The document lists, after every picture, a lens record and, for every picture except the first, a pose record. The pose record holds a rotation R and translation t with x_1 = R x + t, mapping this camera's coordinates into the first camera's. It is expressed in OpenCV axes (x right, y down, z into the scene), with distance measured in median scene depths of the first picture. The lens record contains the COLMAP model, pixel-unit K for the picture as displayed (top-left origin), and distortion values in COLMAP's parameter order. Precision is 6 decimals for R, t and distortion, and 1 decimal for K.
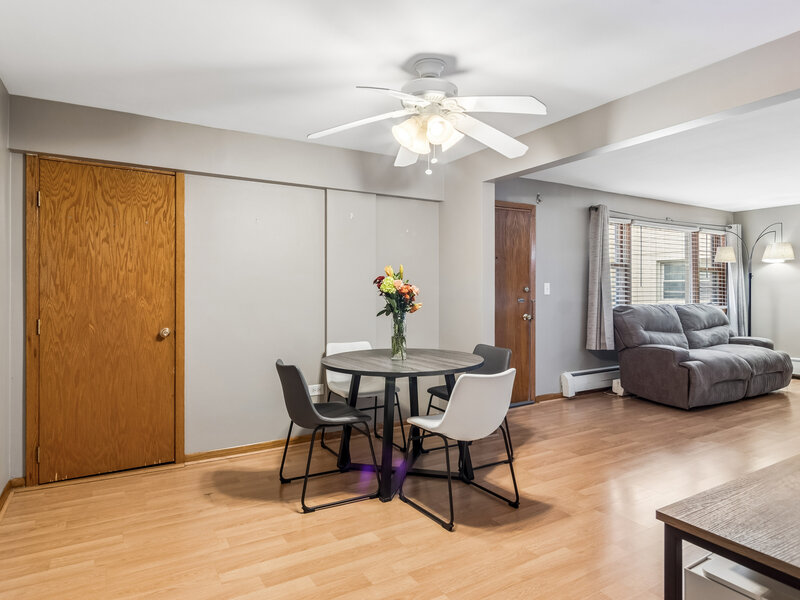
lens RADIAL K [[486.1, 0, 401.2], [0, 486.1, 295.3], [0, 0, 1]] dist [-0.001717, 0.001124]
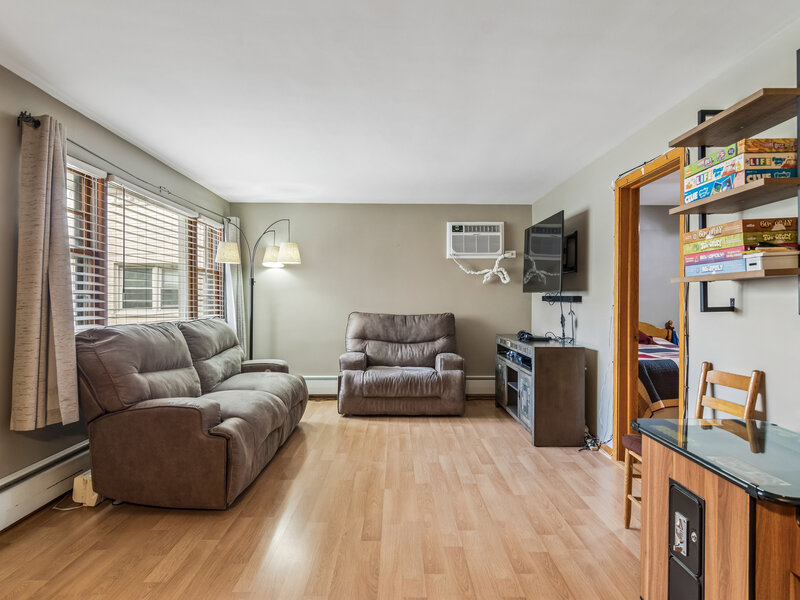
lens RADIAL K [[486.1, 0, 401.2], [0, 486.1, 295.3], [0, 0, 1]] dist [-0.001717, 0.001124]
pose [[0.502551, 0.008518, 0.864505, 0.176302], [0.008799, 0.999849, -0.014967, -0.003597], [-0.864503, 0.015128, 0.502401, 0.467564]]
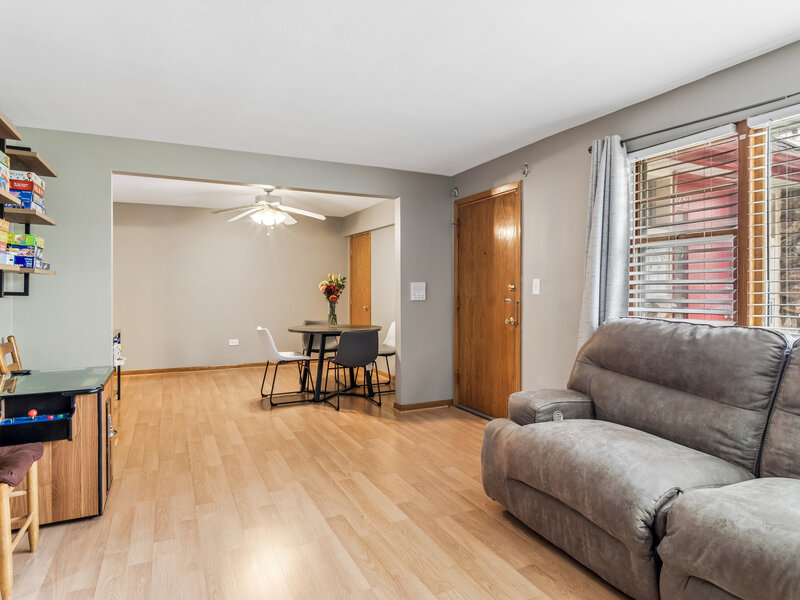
lens RADIAL K [[486.1, 0, 401.2], [0, 486.1, 295.3], [0, 0, 1]] dist [-0.001717, 0.001124]
pose [[-0.086517, 0.014783, -0.996141, 1.013261], [-0.013936, 0.999774, 0.016047, -0.008982], [0.996153, 0.015271, -0.086291, 0.822550]]
